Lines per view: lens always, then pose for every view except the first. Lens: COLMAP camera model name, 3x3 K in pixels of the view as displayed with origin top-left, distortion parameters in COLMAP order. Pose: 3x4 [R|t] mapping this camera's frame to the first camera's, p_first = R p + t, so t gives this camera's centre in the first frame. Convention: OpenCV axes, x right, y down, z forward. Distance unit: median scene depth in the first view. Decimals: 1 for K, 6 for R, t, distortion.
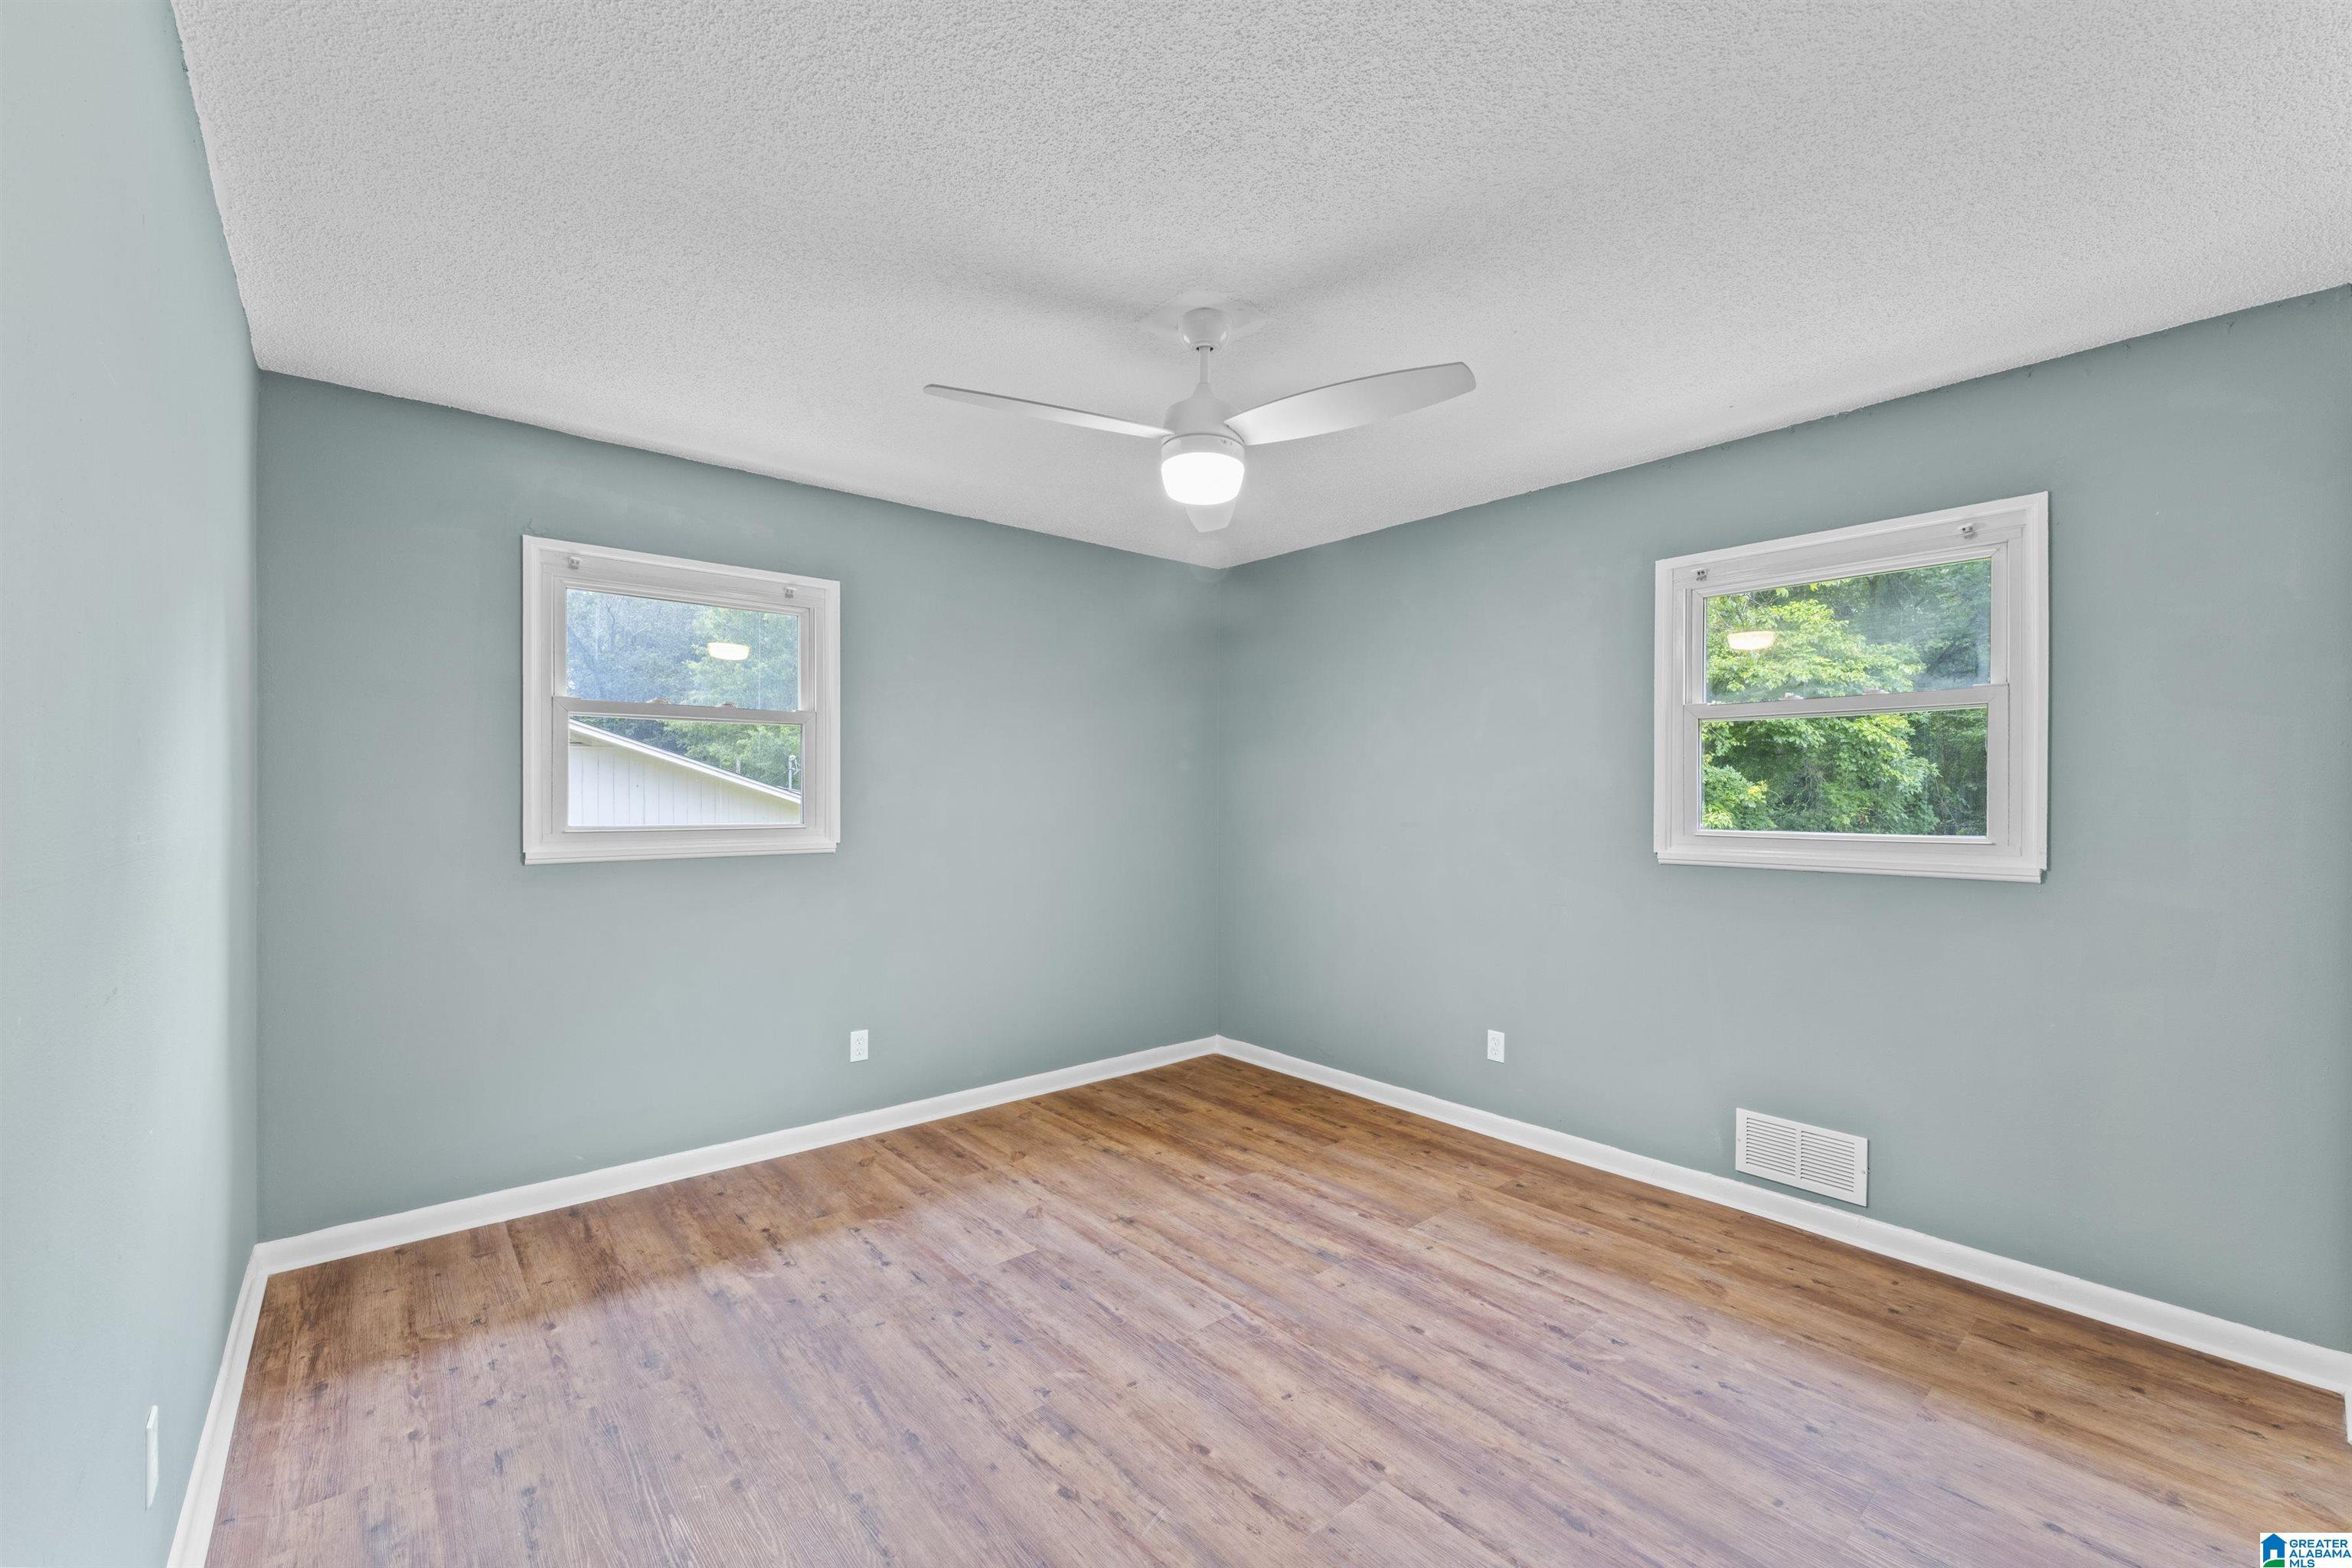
lens RADIAL K [[957.2, 0, 1179.6], [0, 957.2, 802.4], [0, 0, 1]] dist [-0.002281, 0.000251]
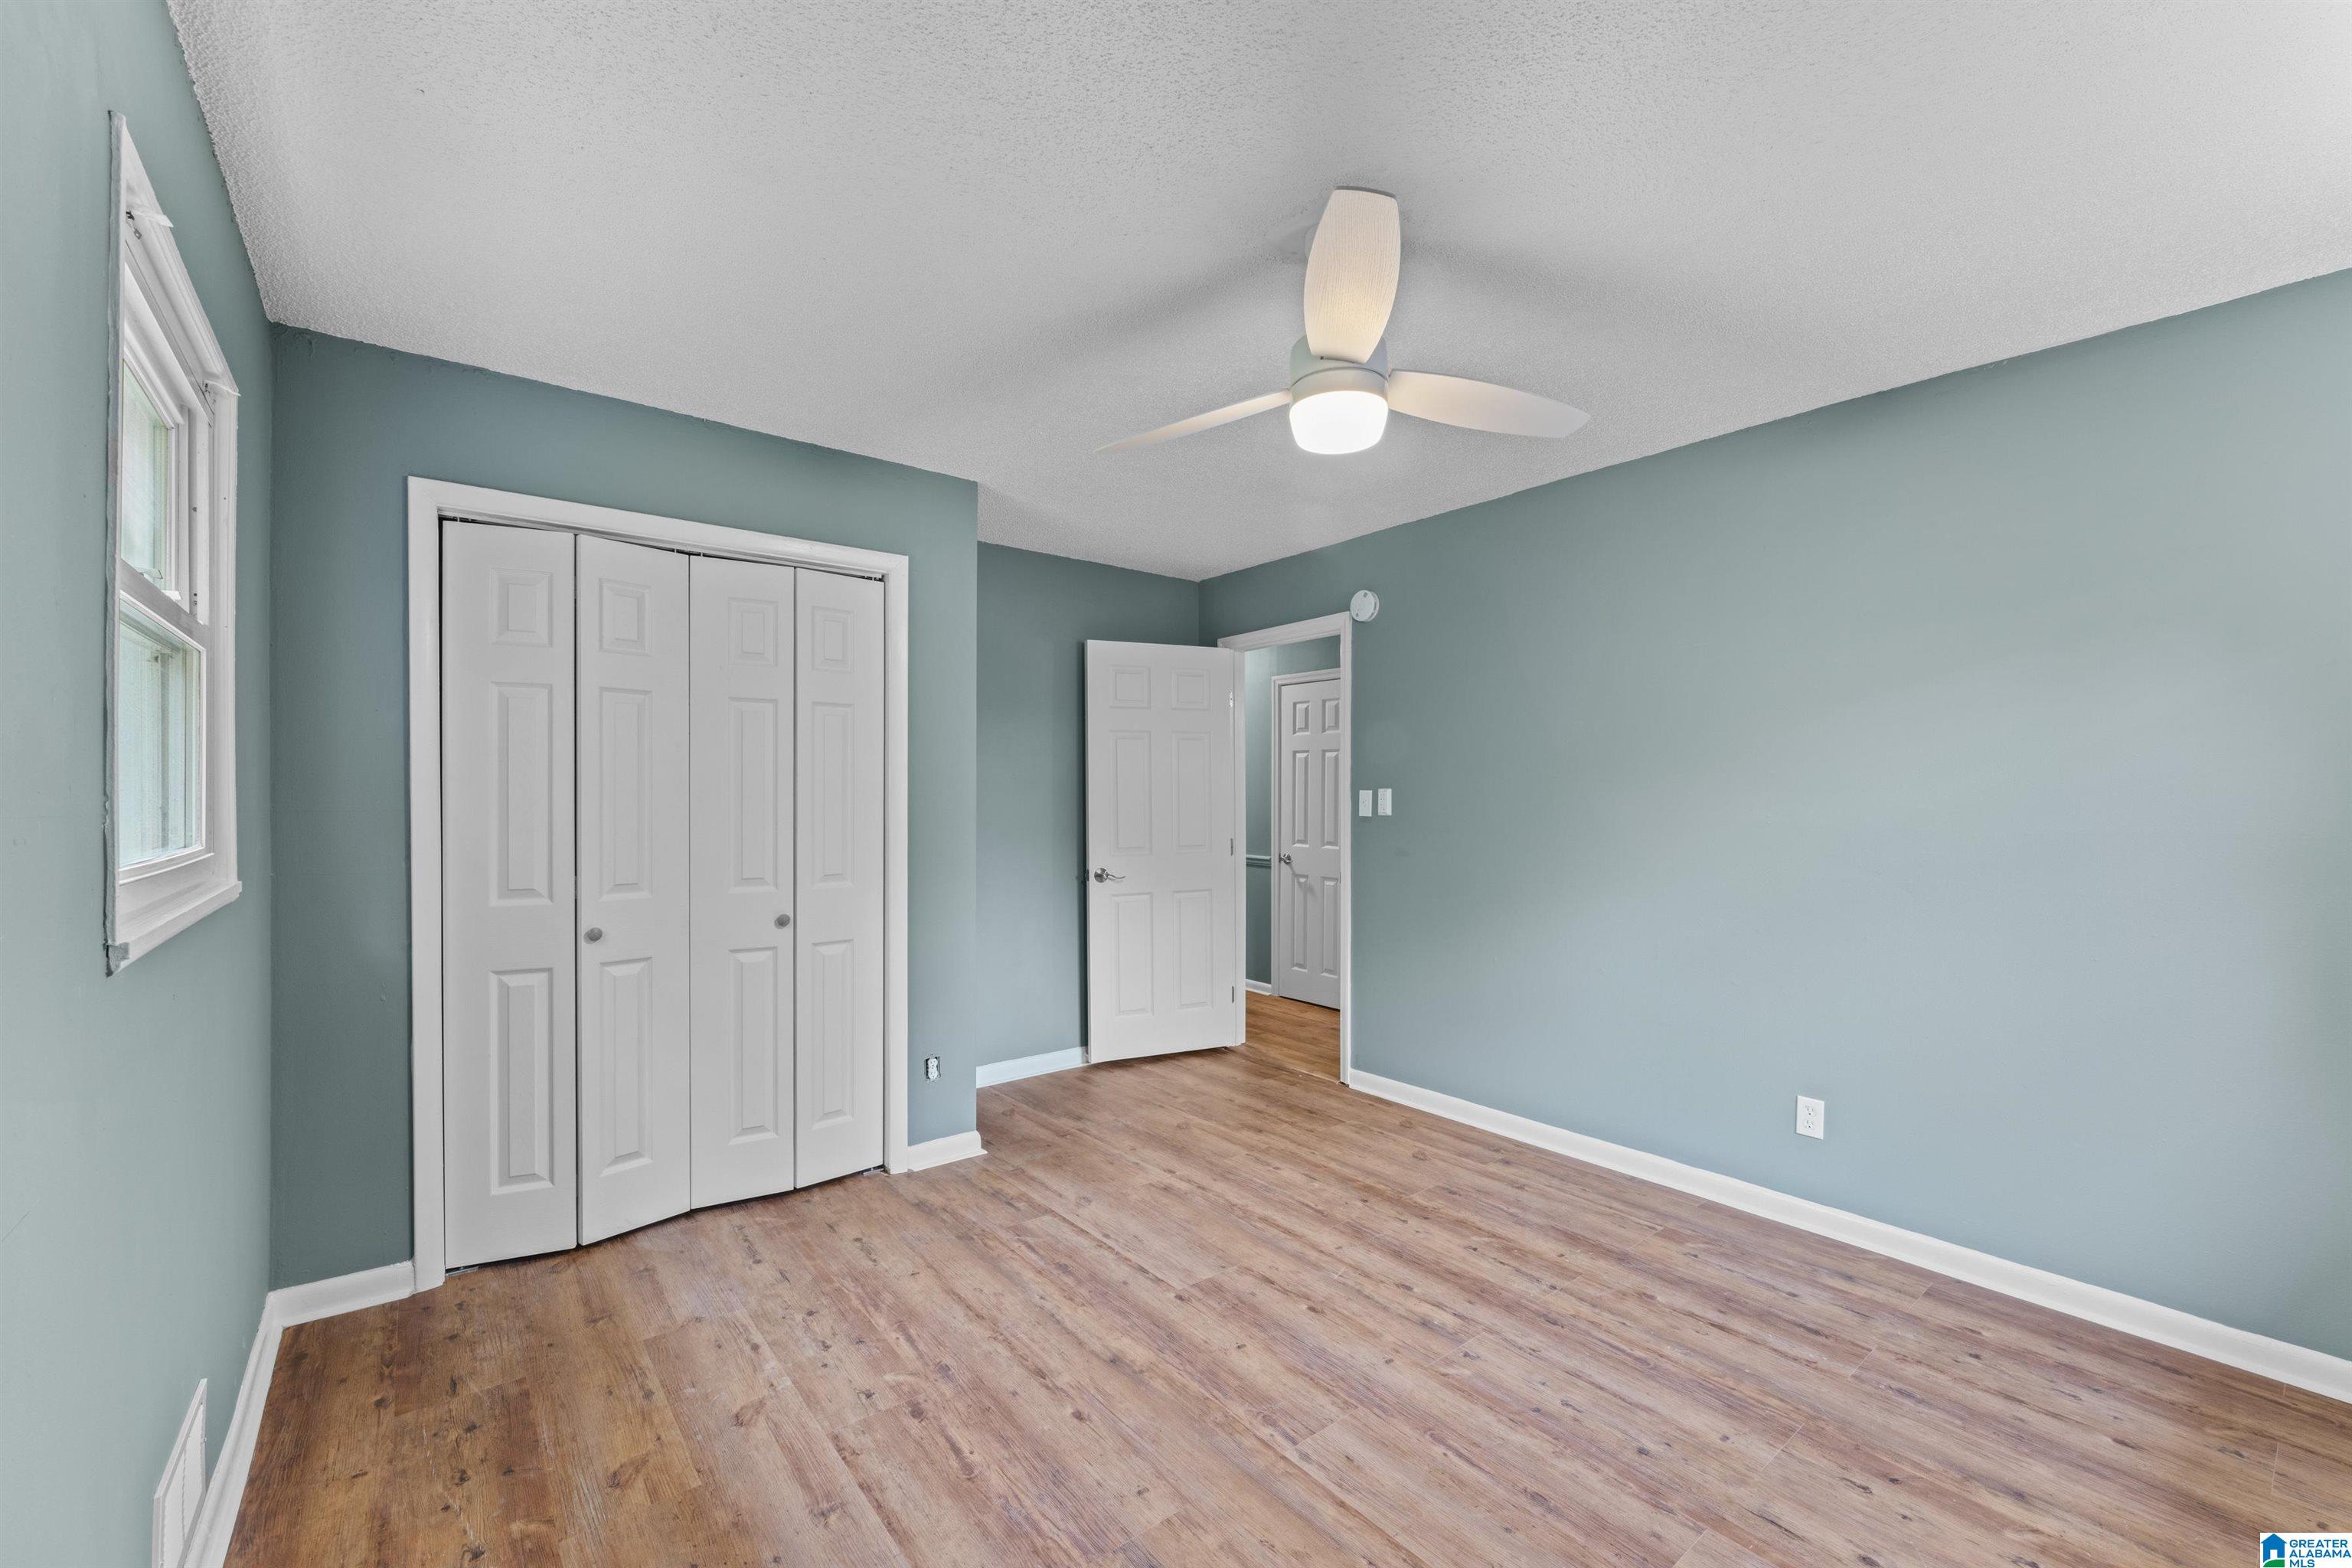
lens RADIAL K [[957.2, 0, 1179.6], [0, 957.2, 802.4], [0, 0, 1]] dist [-0.002281, 0.000251]
pose [[-0.999409, -0.007219, 0.033610, 0.141960], [-0.006822, 0.999906, 0.011911, -0.009448], [-0.033693, 0.011675, -0.999364, 1.968634]]
